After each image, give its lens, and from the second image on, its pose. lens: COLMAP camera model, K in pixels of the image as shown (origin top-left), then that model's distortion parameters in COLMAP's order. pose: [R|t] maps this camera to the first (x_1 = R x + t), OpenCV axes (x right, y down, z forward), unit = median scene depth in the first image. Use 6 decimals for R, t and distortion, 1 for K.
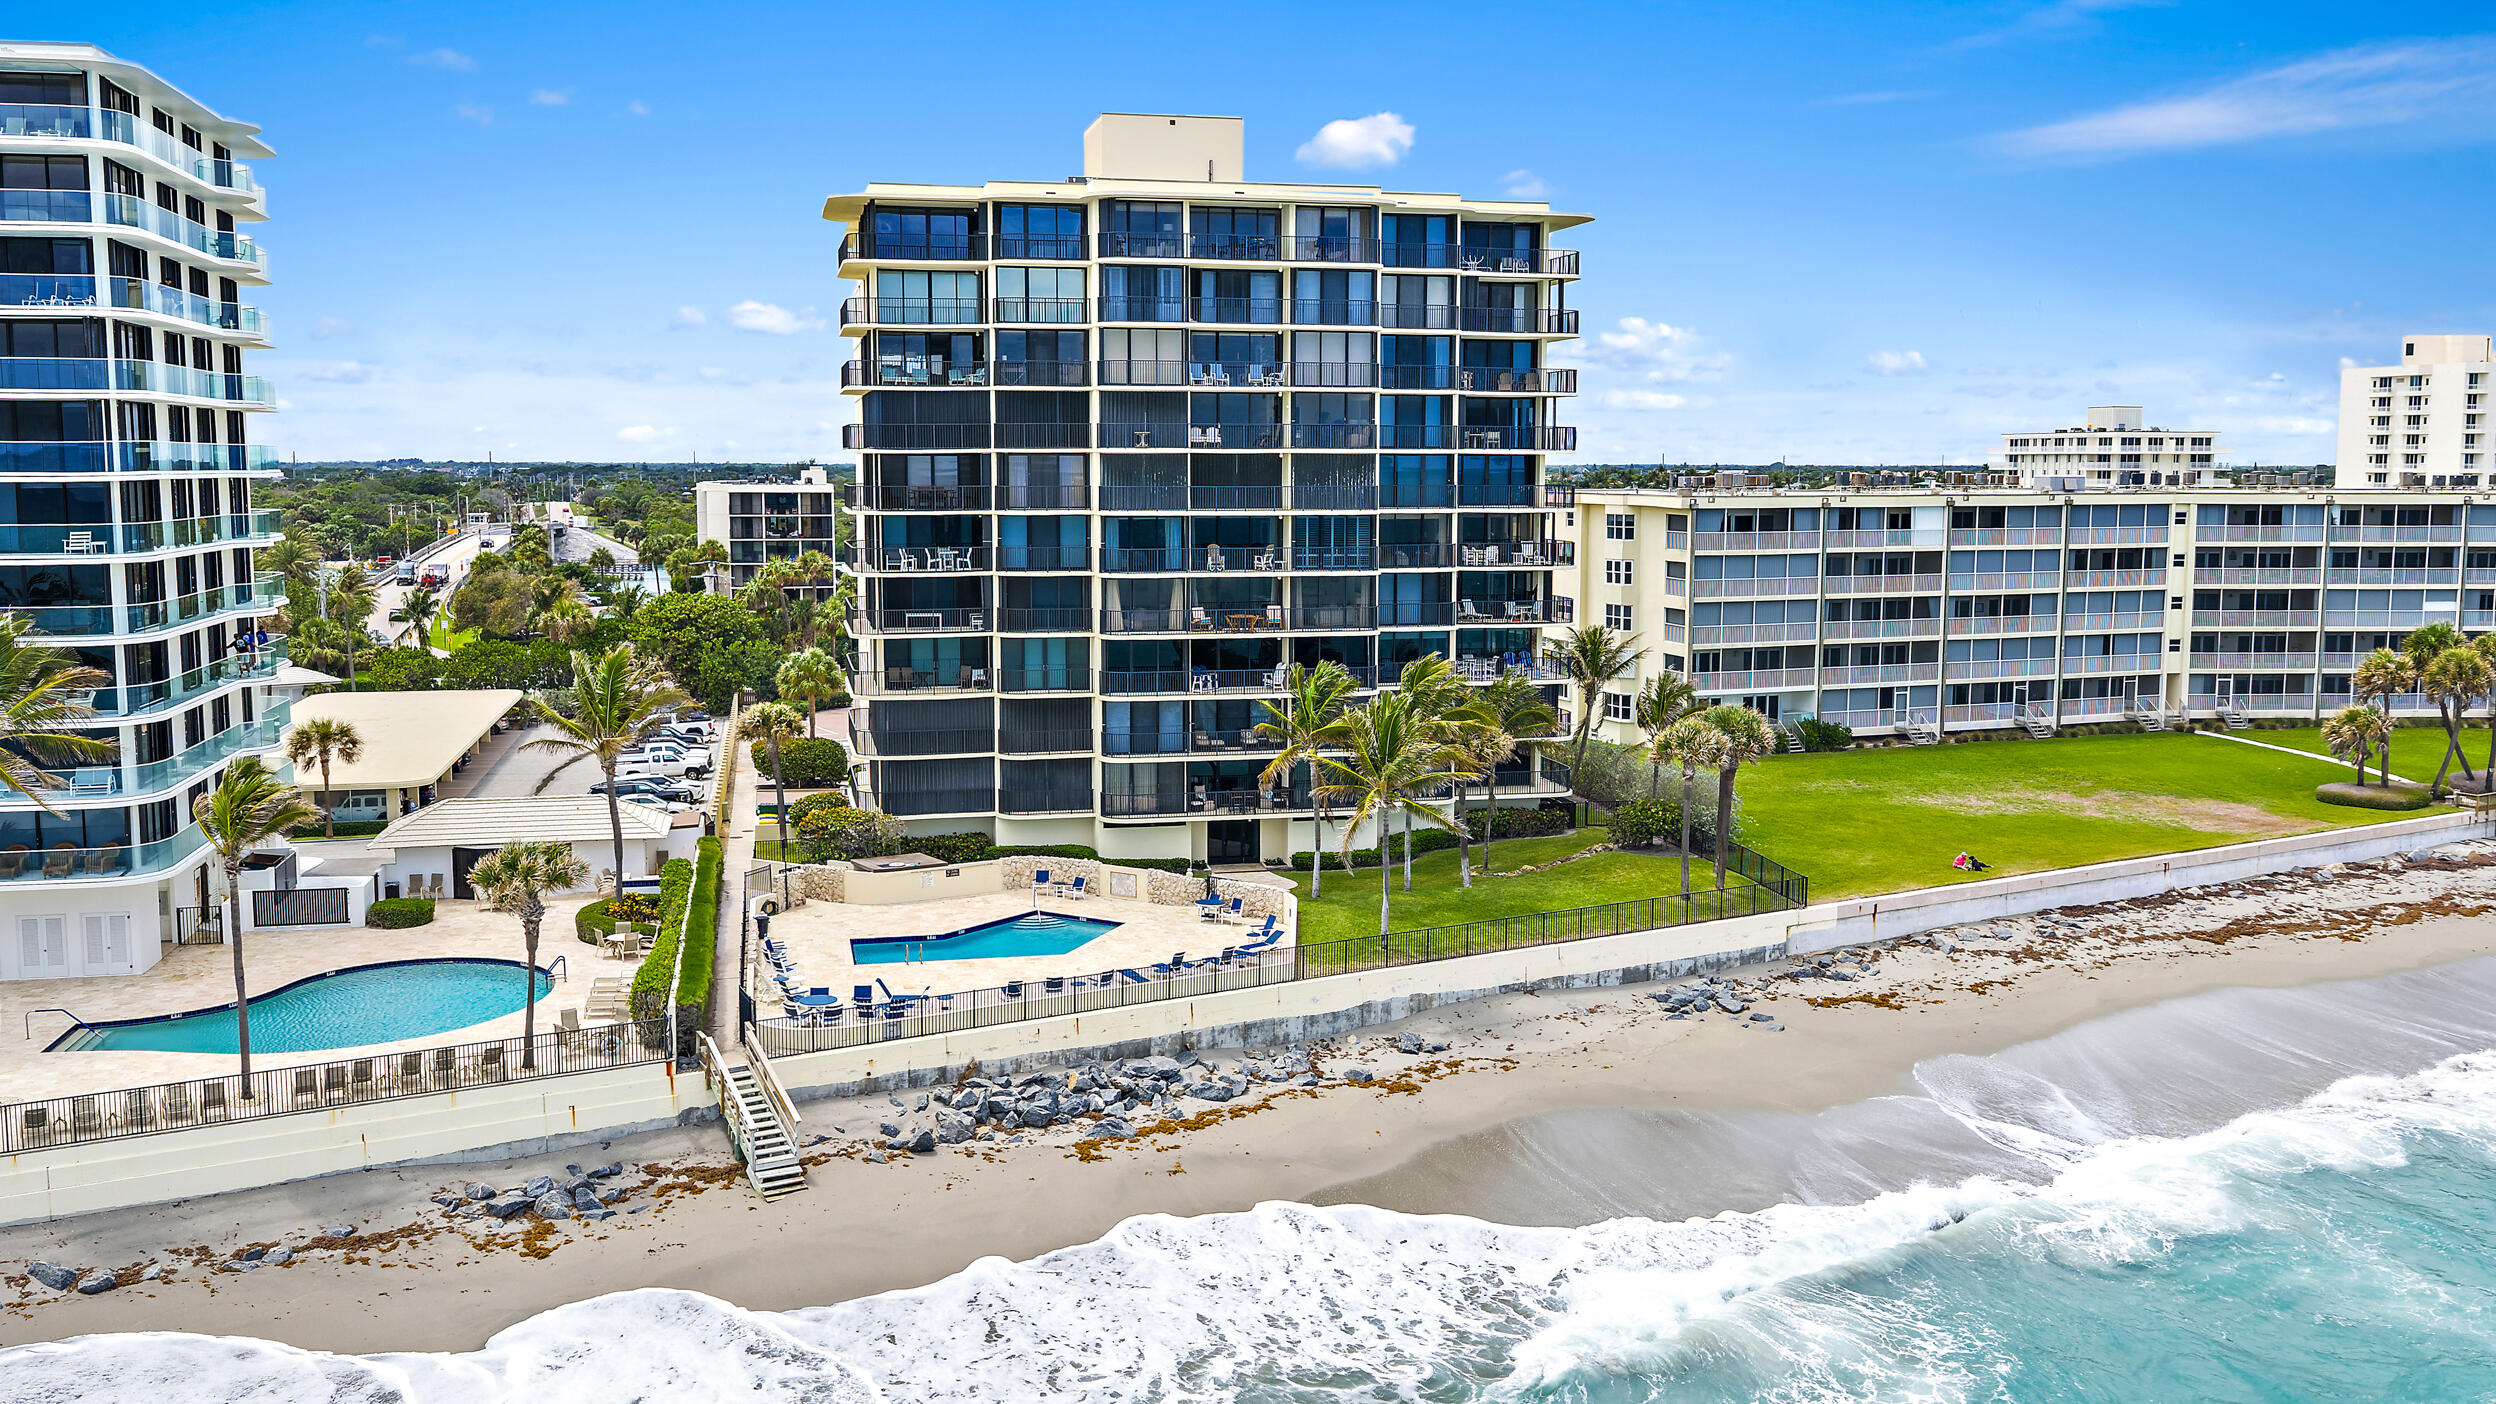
lens RADIAL K [[2154.2, 0, 1263.2], [0, 2154.2, 701.3], [0, 0, 1]] dist [0.032557, -0.059476]
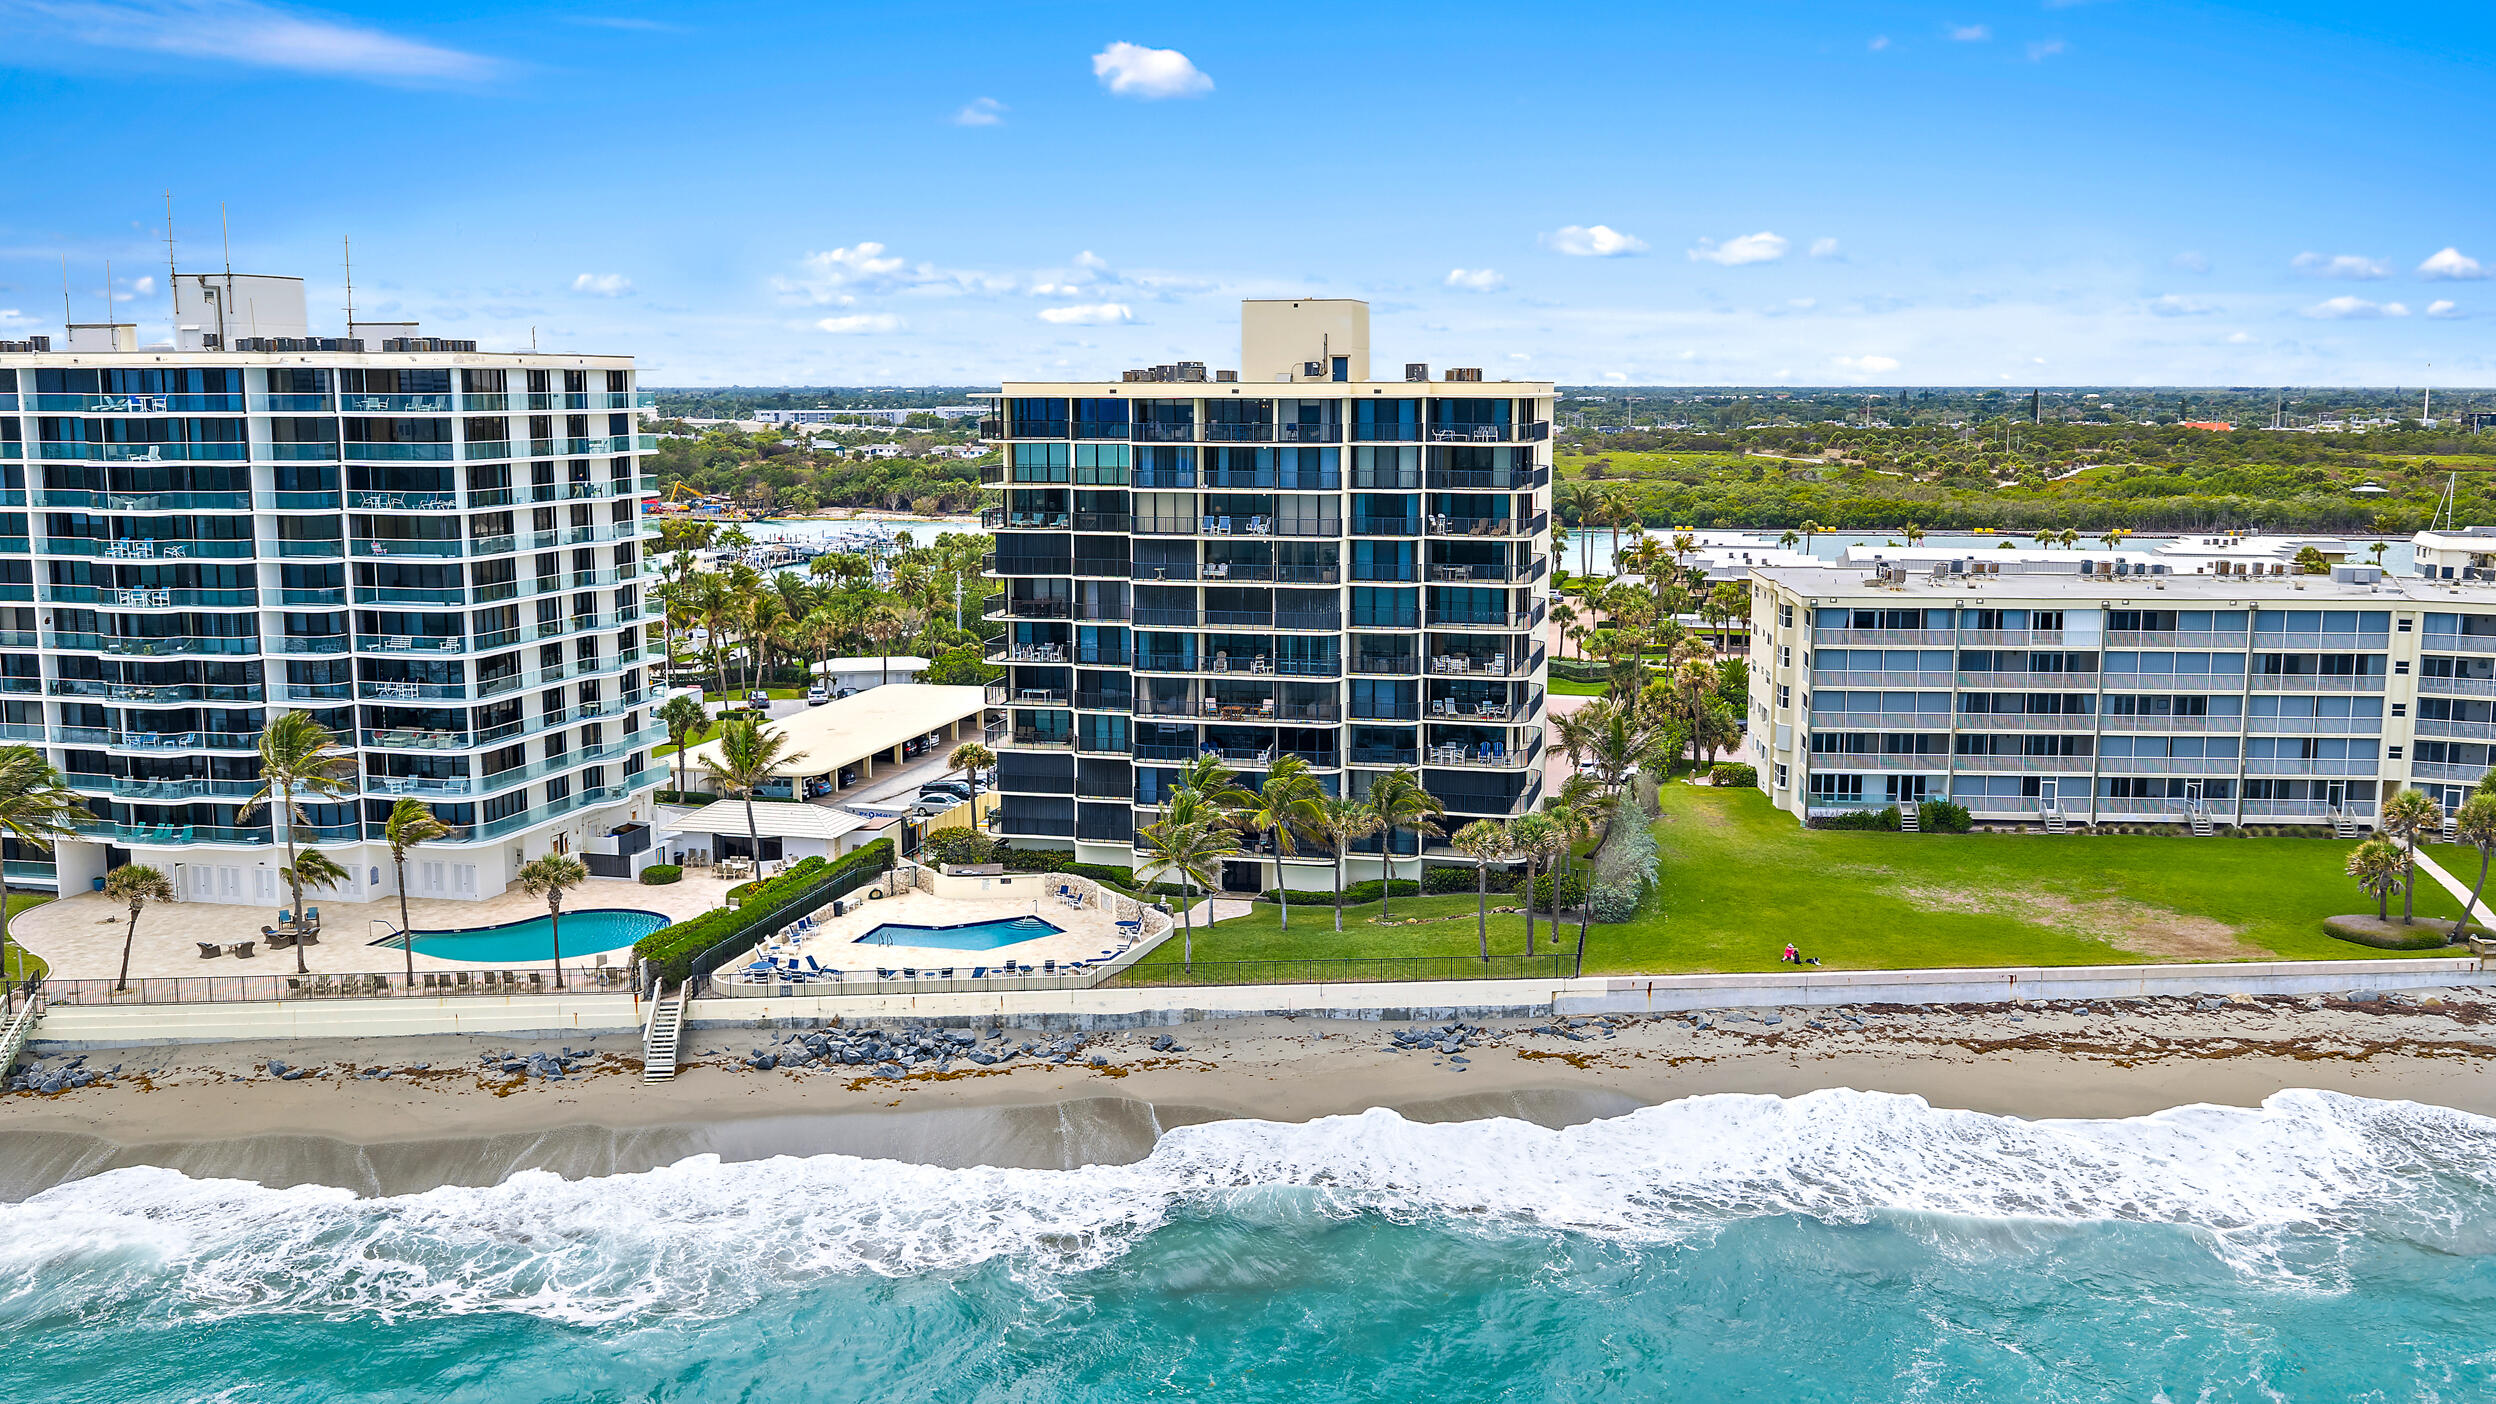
lens RADIAL K [[2154.2, 0, 1263.2], [0, 2154.2, 701.3], [0, 0, 1]] dist [0.032557, -0.059476]
pose [[0.895484, 0.064235, -0.440434, 0.591517], [-0.048191, 0.997707, 0.047530, -0.107822], [0.442477, -0.021337, 0.896526, -0.181195]]
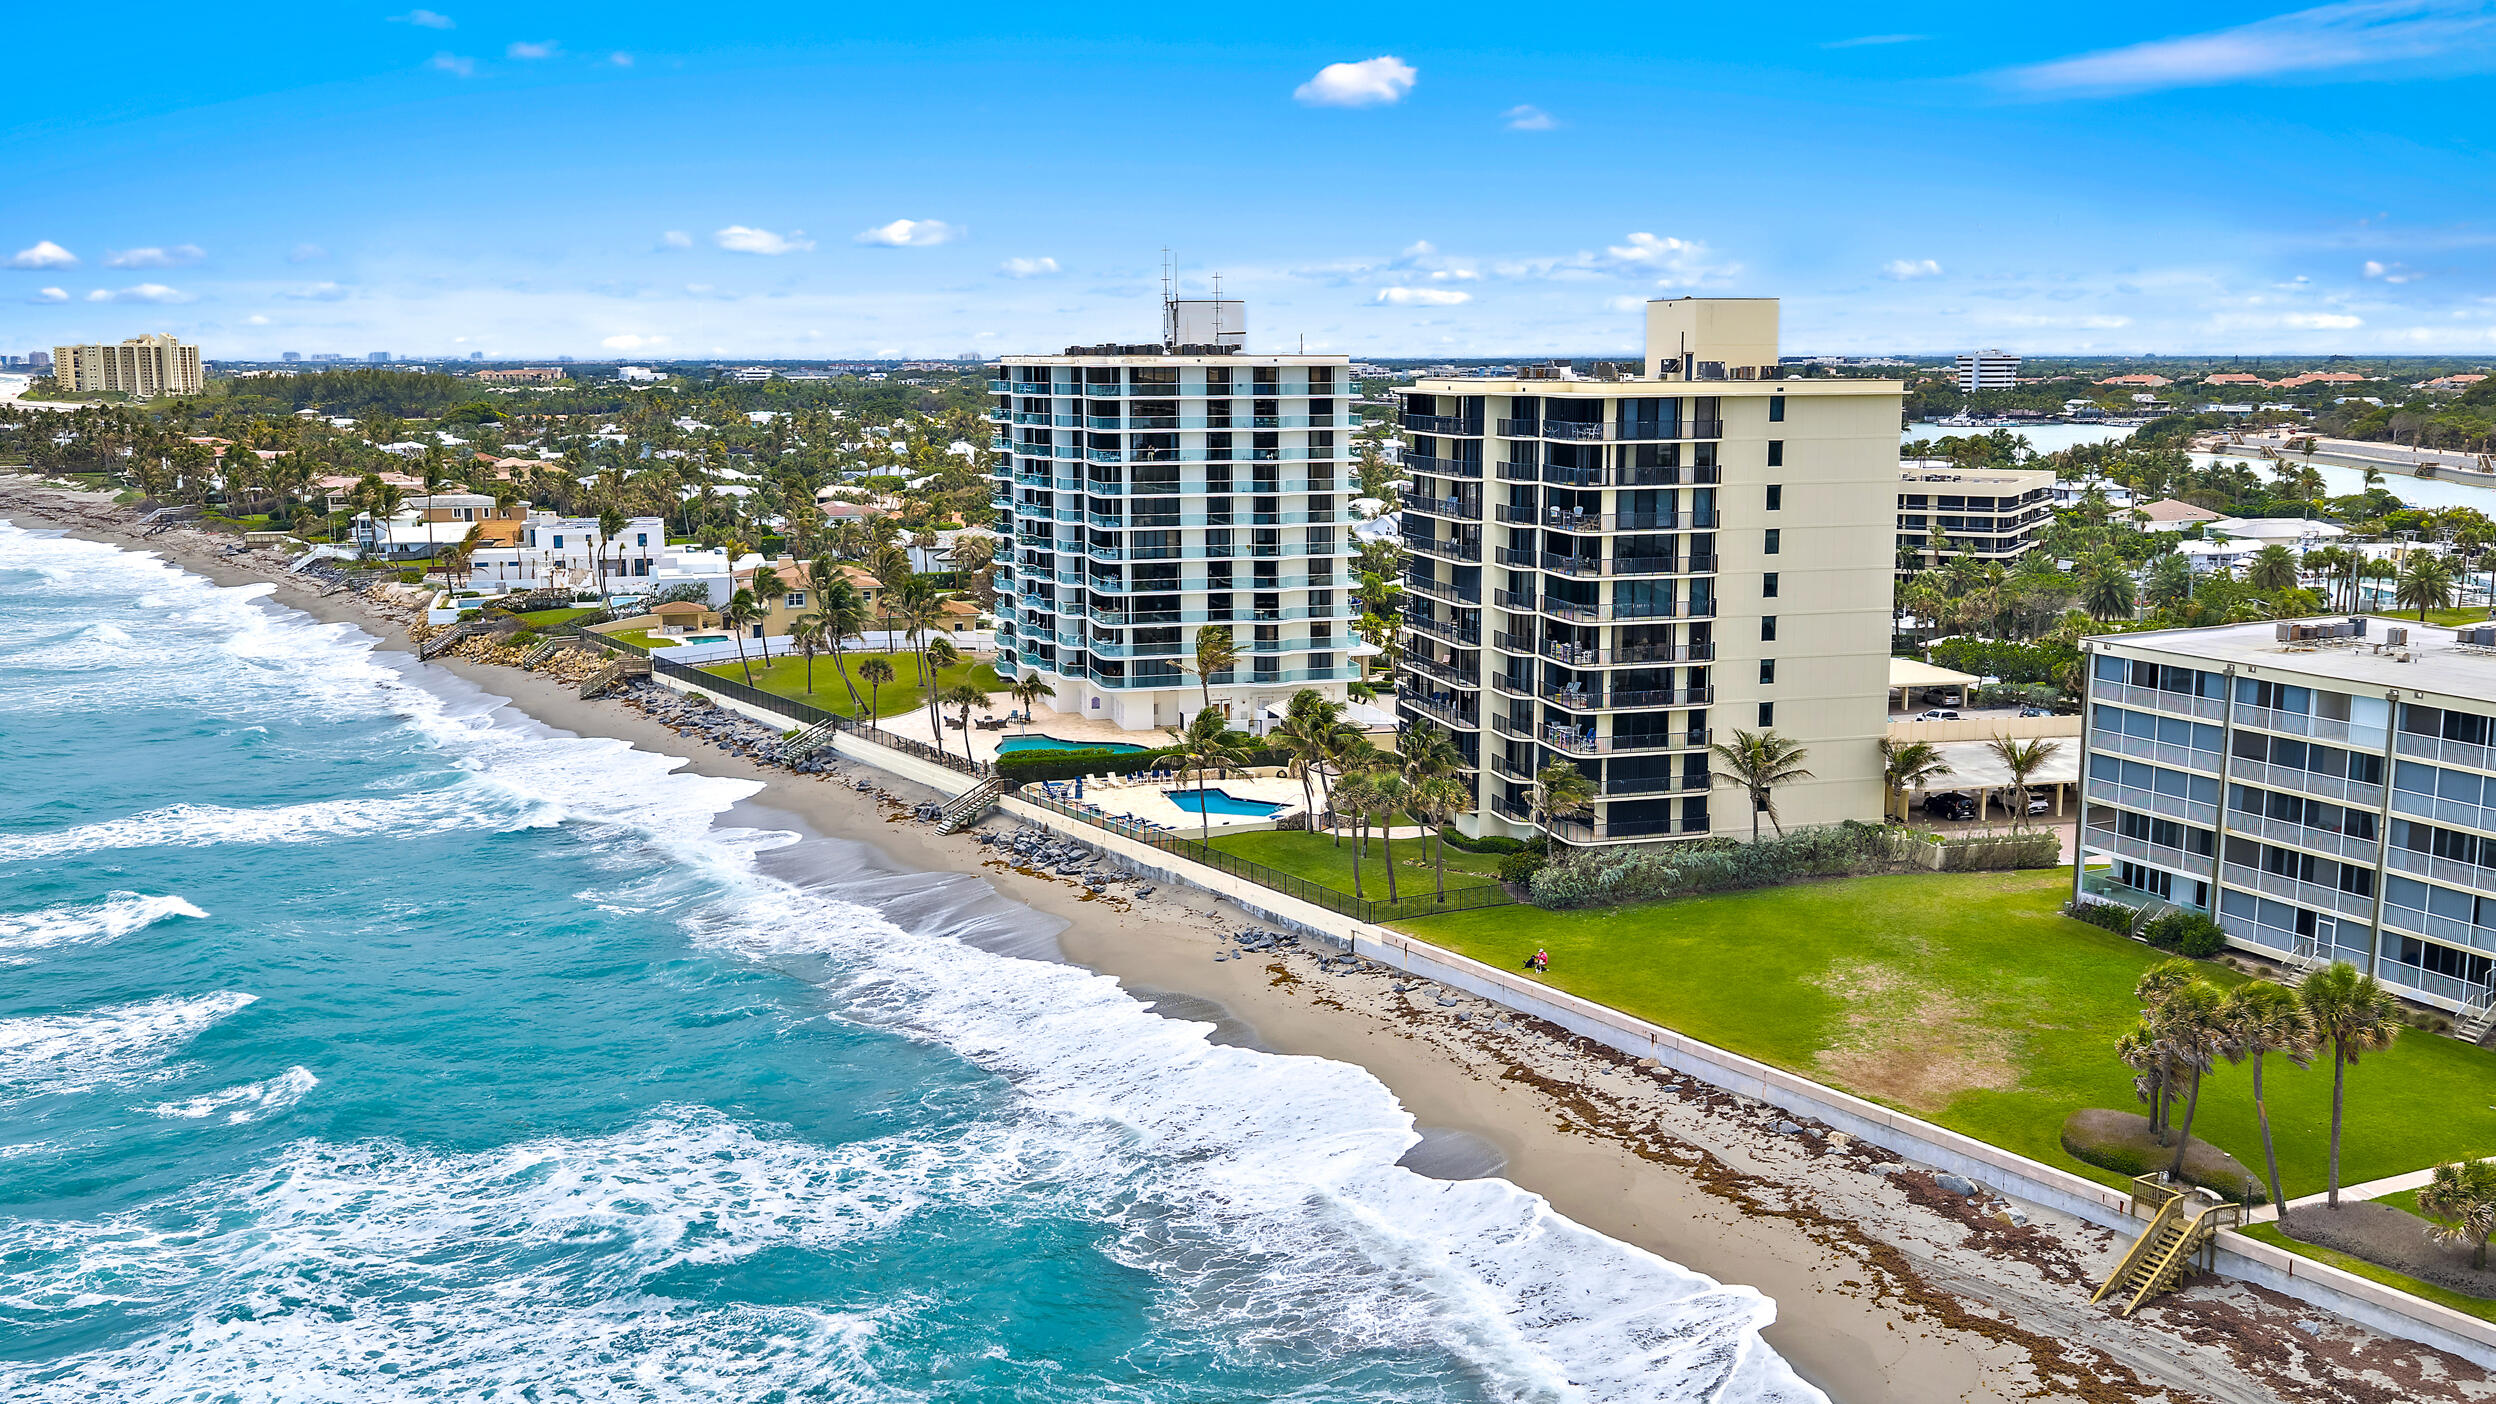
lens RADIAL K [[2154.2, 0, 1263.2], [0, 2154.2, 701.3], [0, 0, 1]] dist [0.032557, -0.059476]
pose [[0.046888, 0.158298, -0.986277, 1.495483], [-0.106331, 0.982544, 0.152644, -0.233616], [0.993225, 0.097714, 0.062902, 0.786156]]
